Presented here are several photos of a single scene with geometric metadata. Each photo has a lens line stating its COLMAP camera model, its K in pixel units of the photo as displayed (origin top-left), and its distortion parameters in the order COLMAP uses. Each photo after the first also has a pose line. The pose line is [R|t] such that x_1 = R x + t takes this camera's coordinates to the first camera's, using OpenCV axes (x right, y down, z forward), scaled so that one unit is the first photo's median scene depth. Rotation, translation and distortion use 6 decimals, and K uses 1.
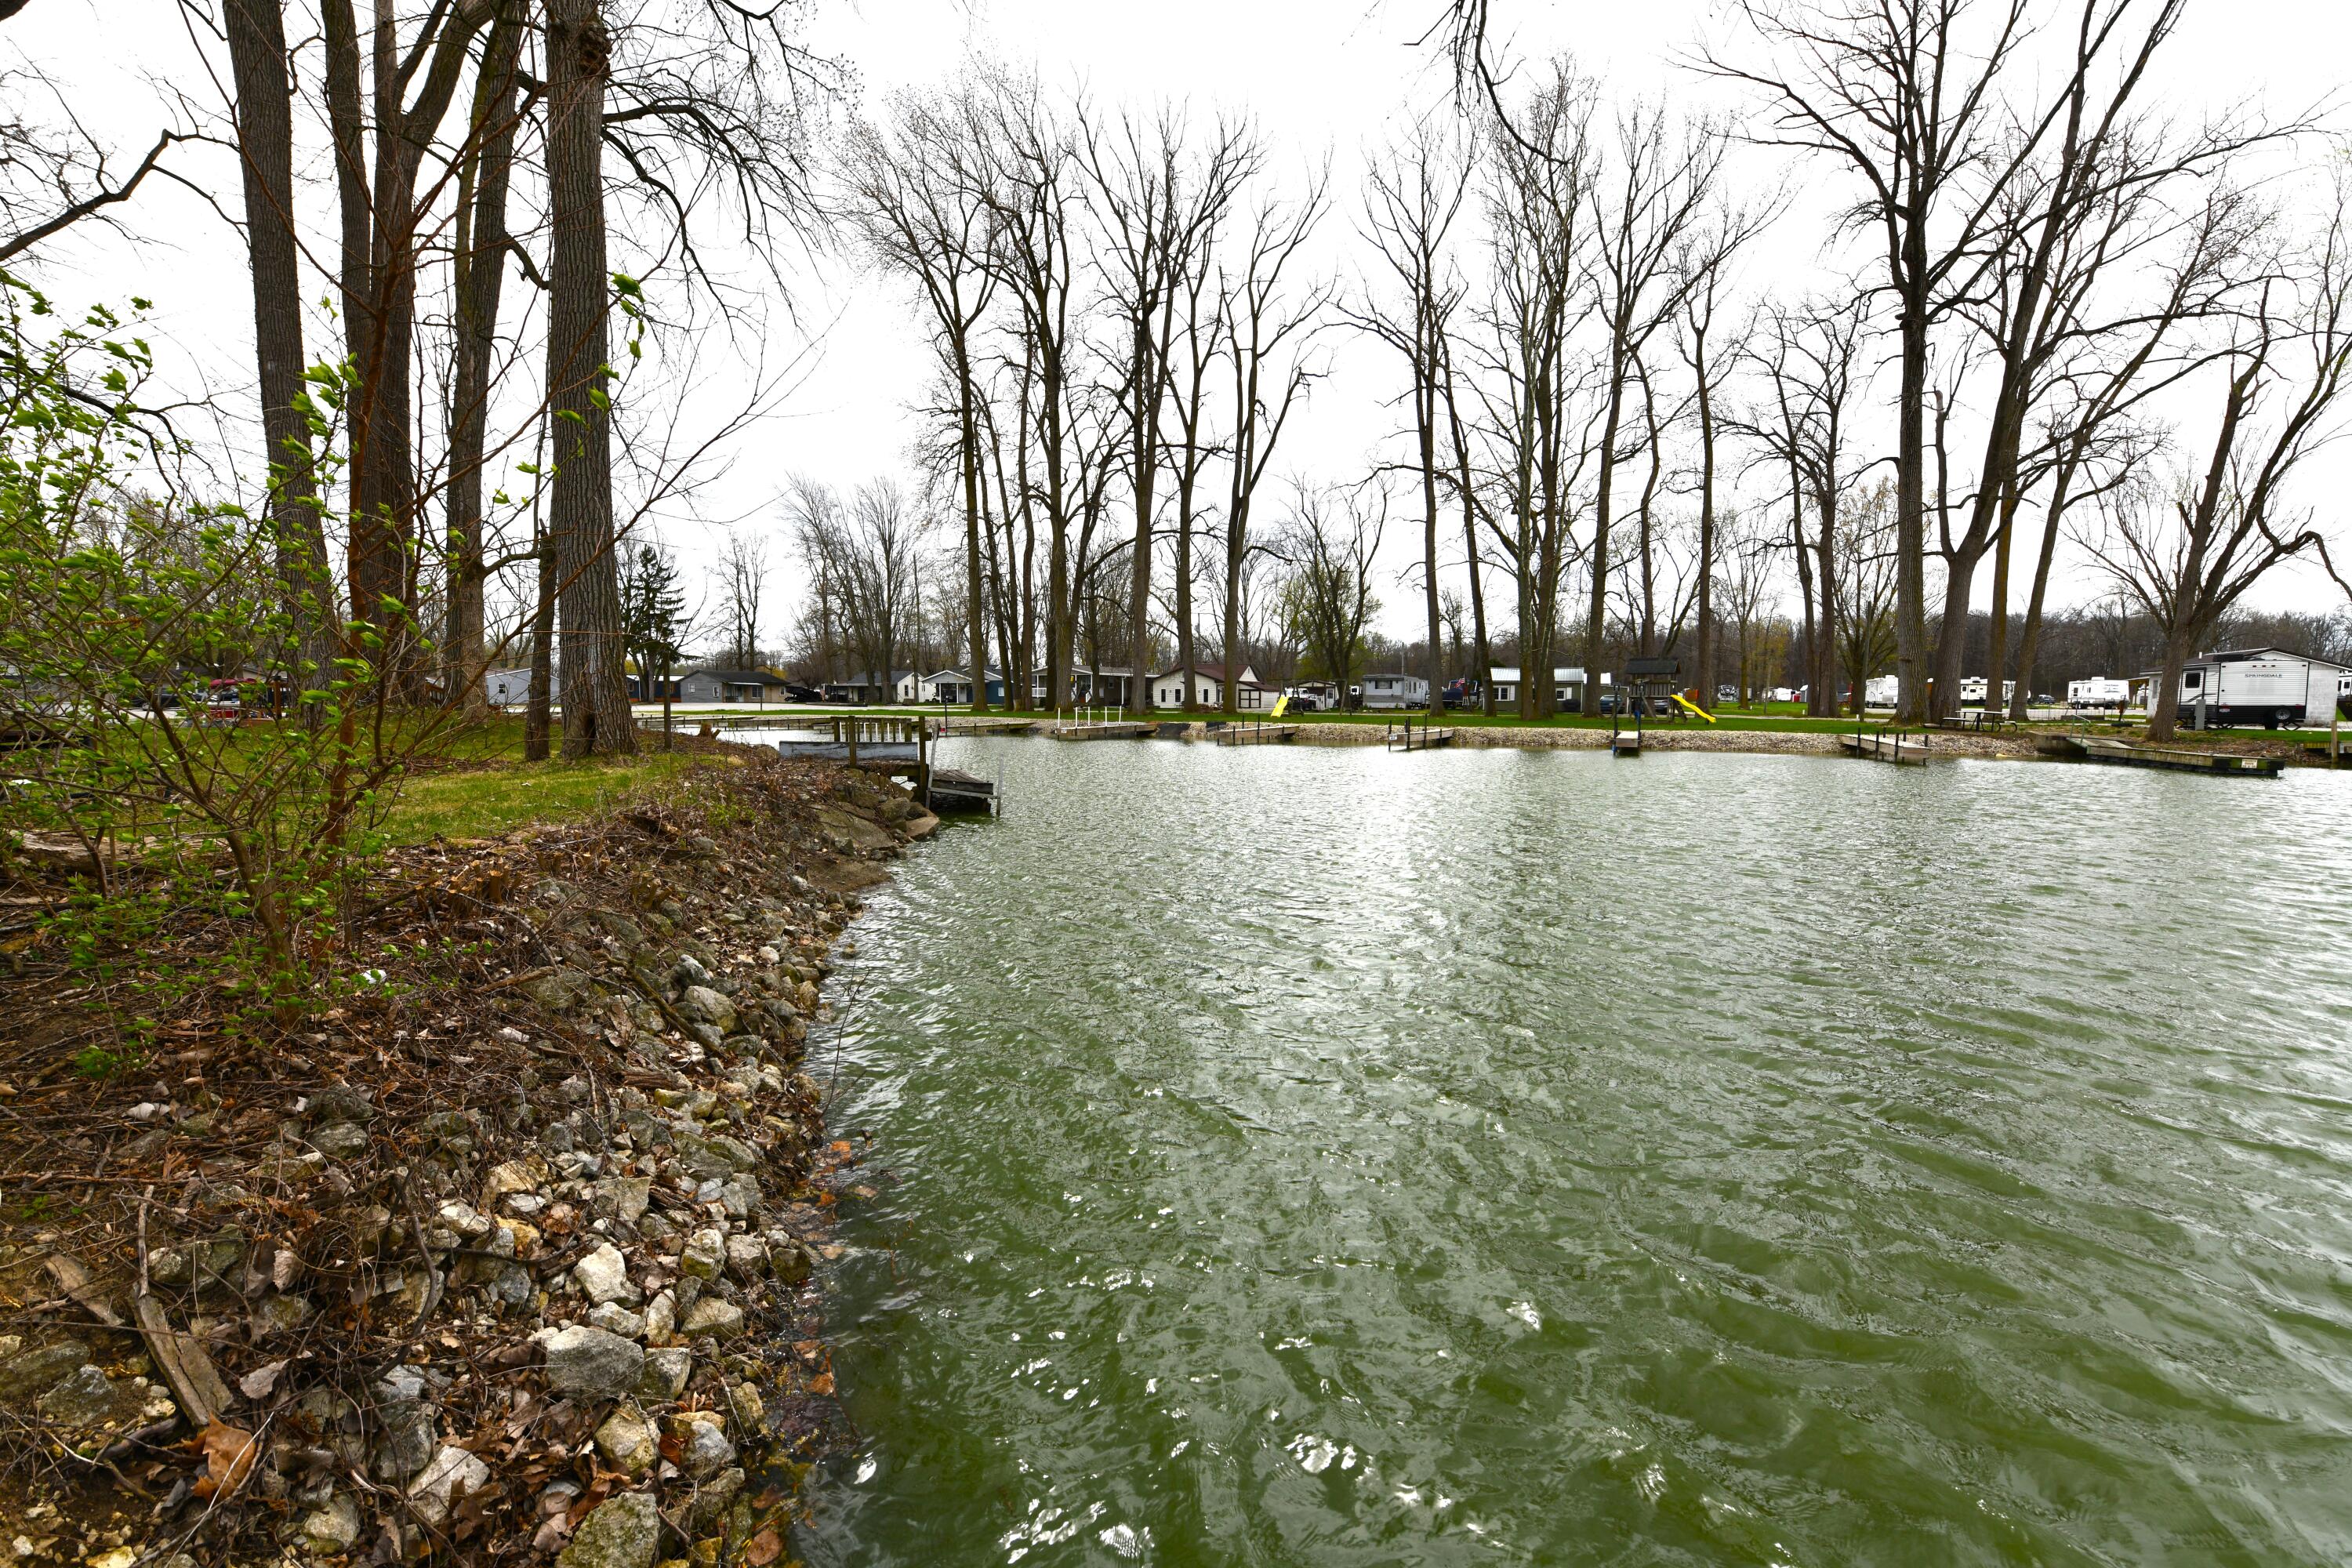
lens RADIAL K [[957.2, 0, 1172.1], [0, 957.2, 758.9], [0, 0, 1]] dist [-0.000928, -0.000389]
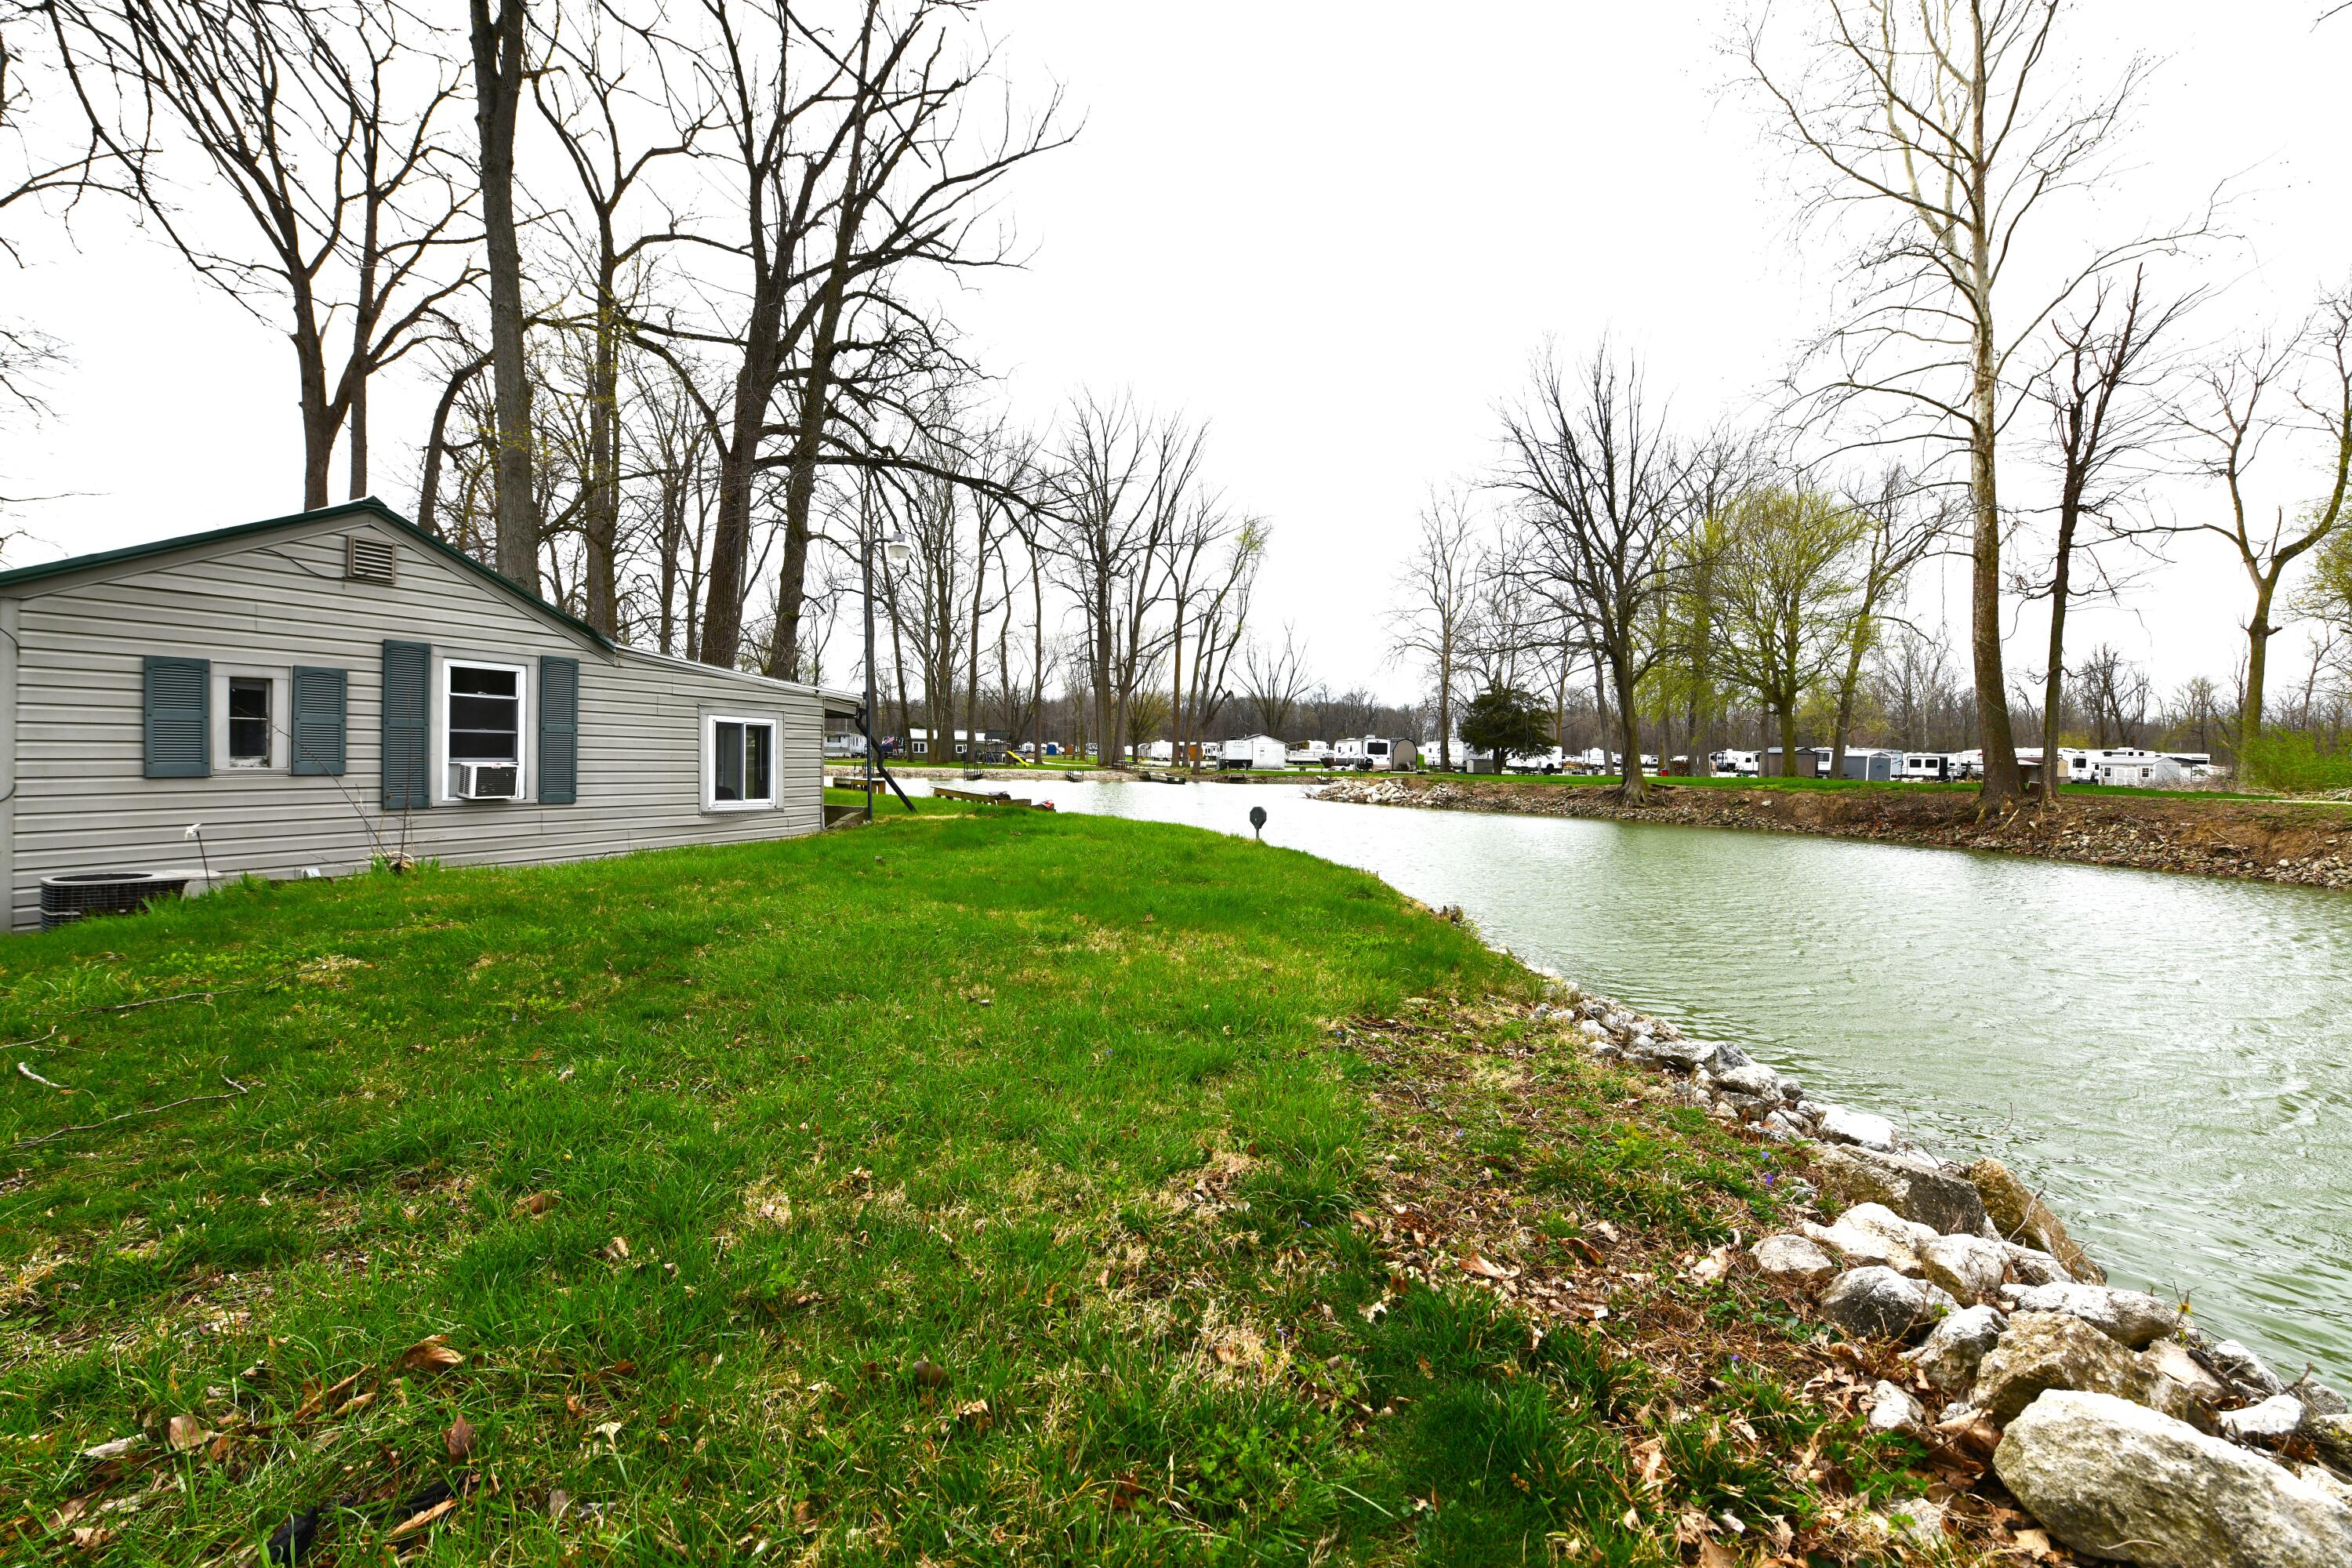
lens RADIAL K [[938.4, 0, 1169.6], [0, 938.4, 772.6], [0, 0, 1]] dist [-0.012220, -0.003181]
pose [[0.835098, 0.002994, 0.550093, -0.161550], [0.017751, 0.999318, -0.032387, 0.030073], [-0.549815, 0.036811, 0.834475, -0.525224]]
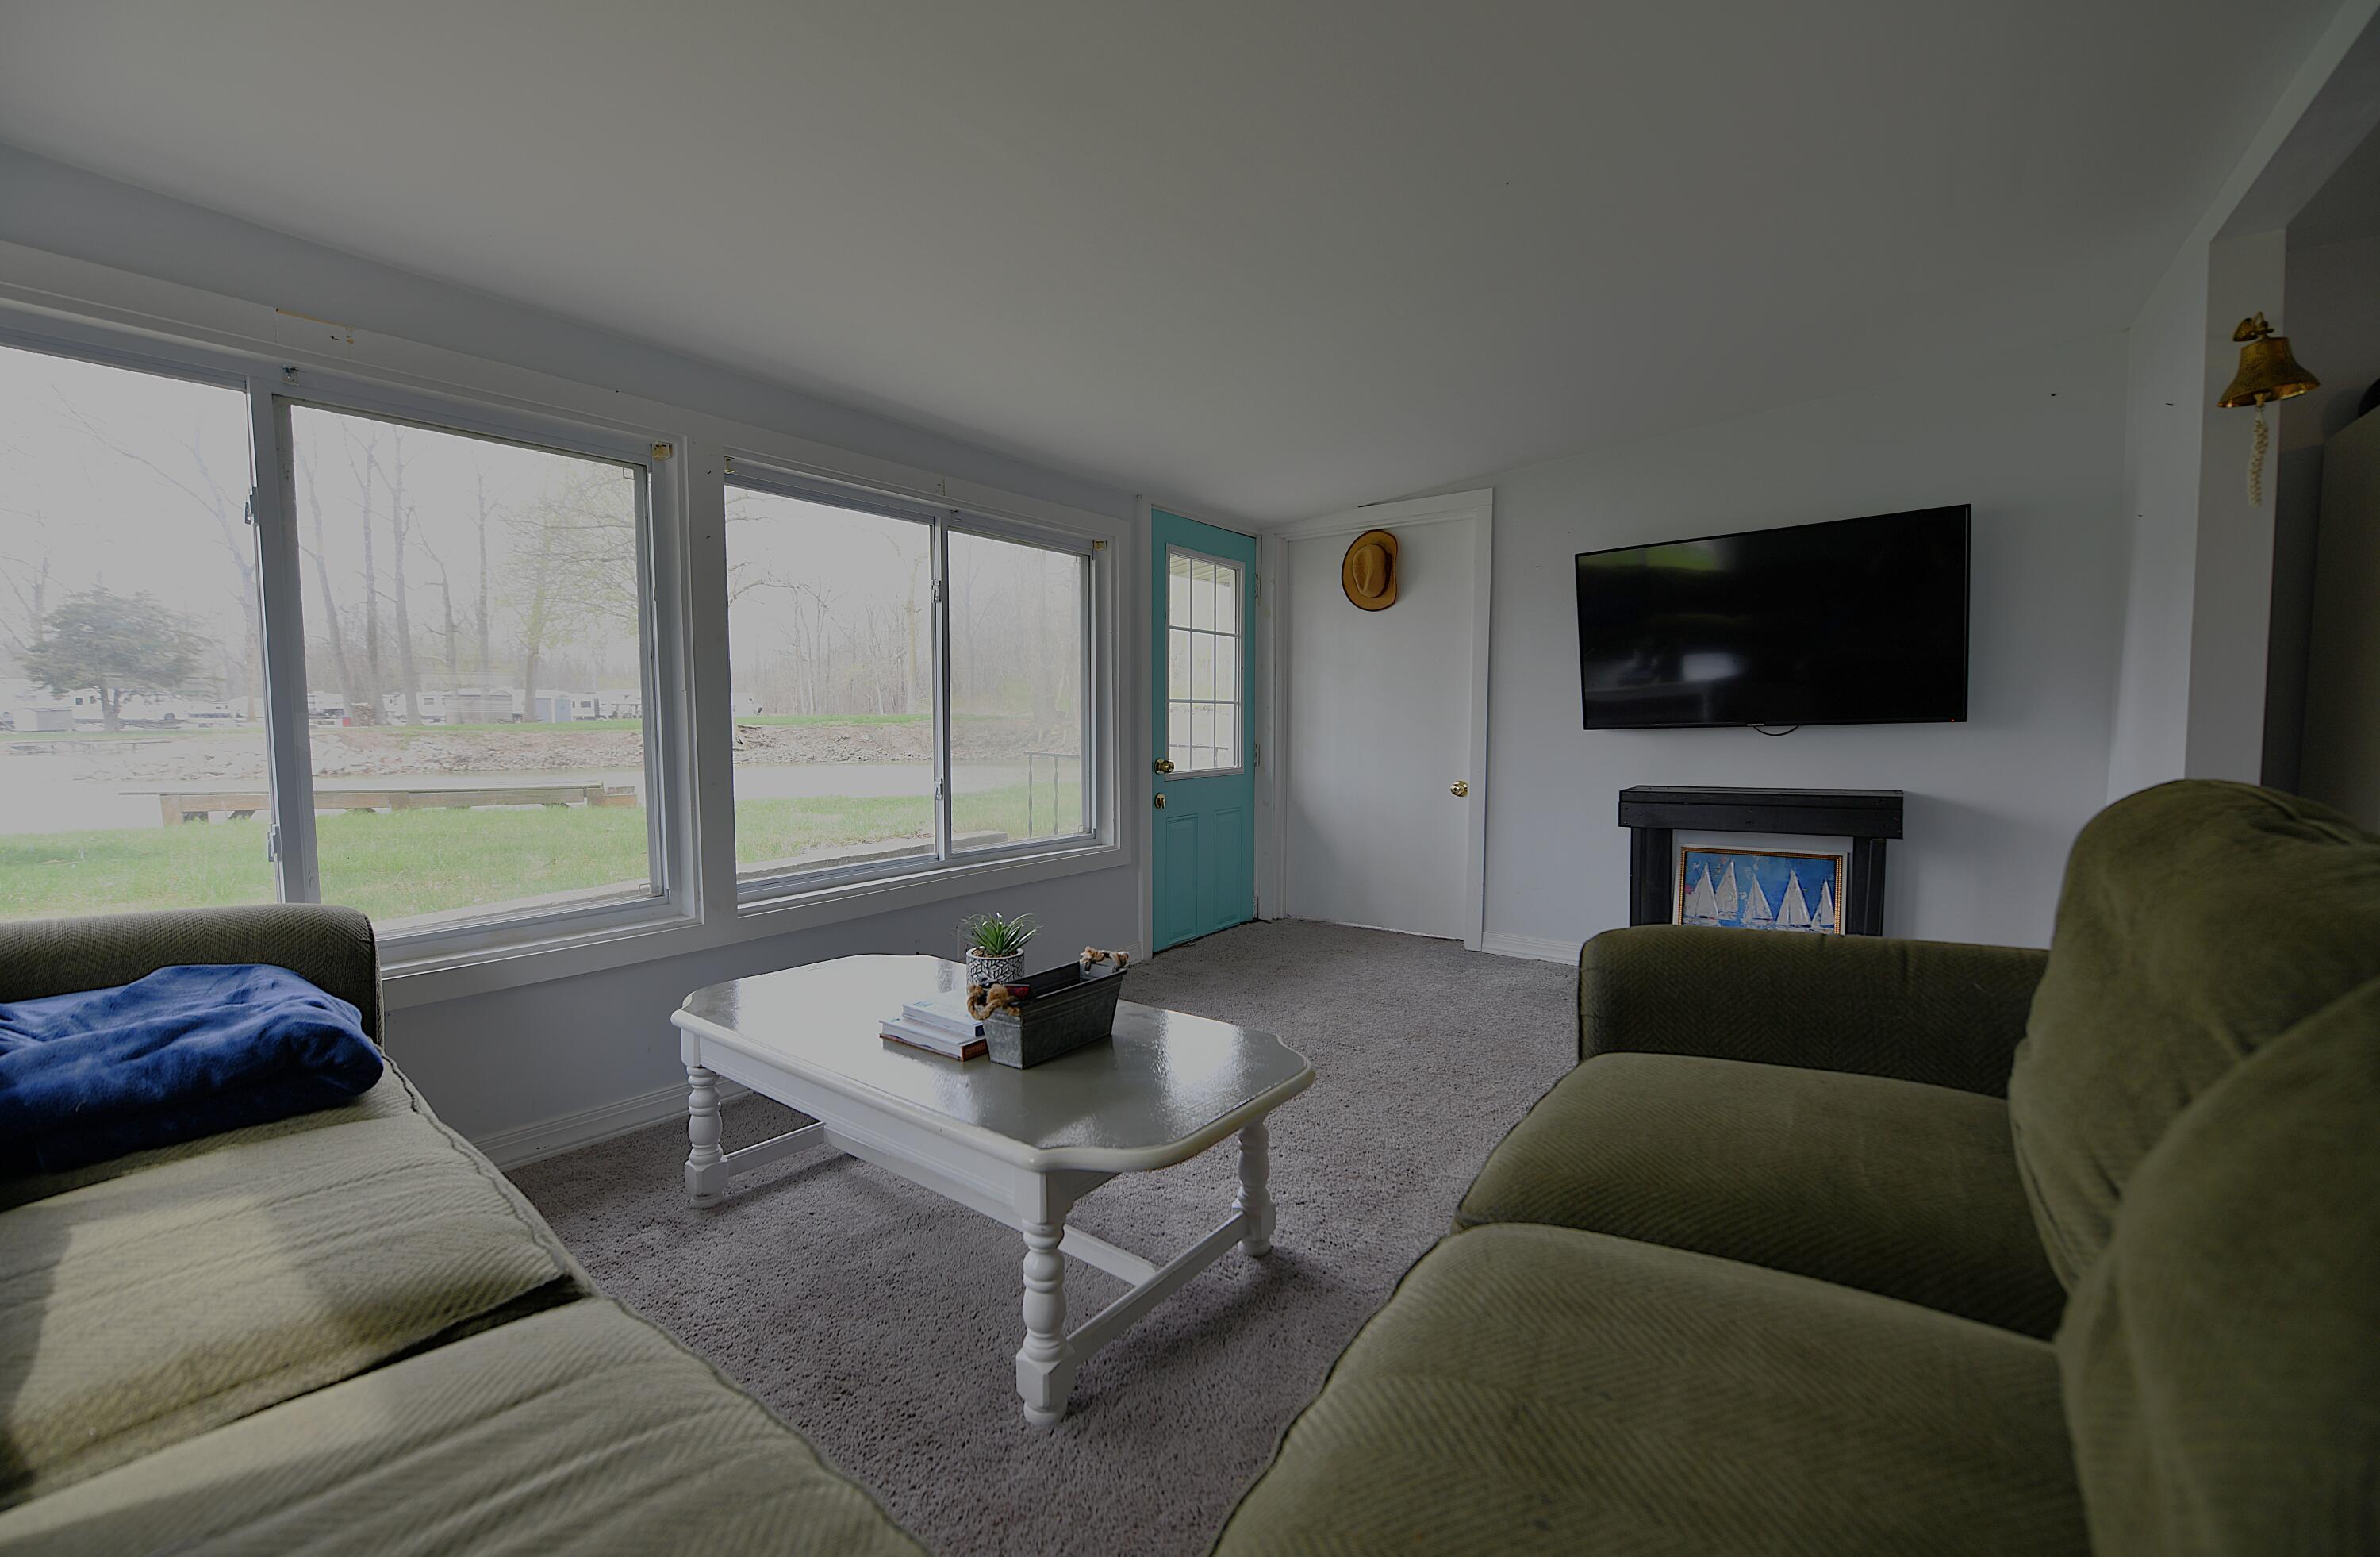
lens RADIAL K [[949.0, 0, 1179.9], [0, 949.0, 783.7], [0, 0, 1]] dist [-0.017290, -0.000167]
pose [[-0.390751, -0.072836, 0.917610, -0.196805], [0.060154, 0.992713, 0.104413, 0.014441], [-0.918529, 0.095998, -0.383523, -0.203018]]
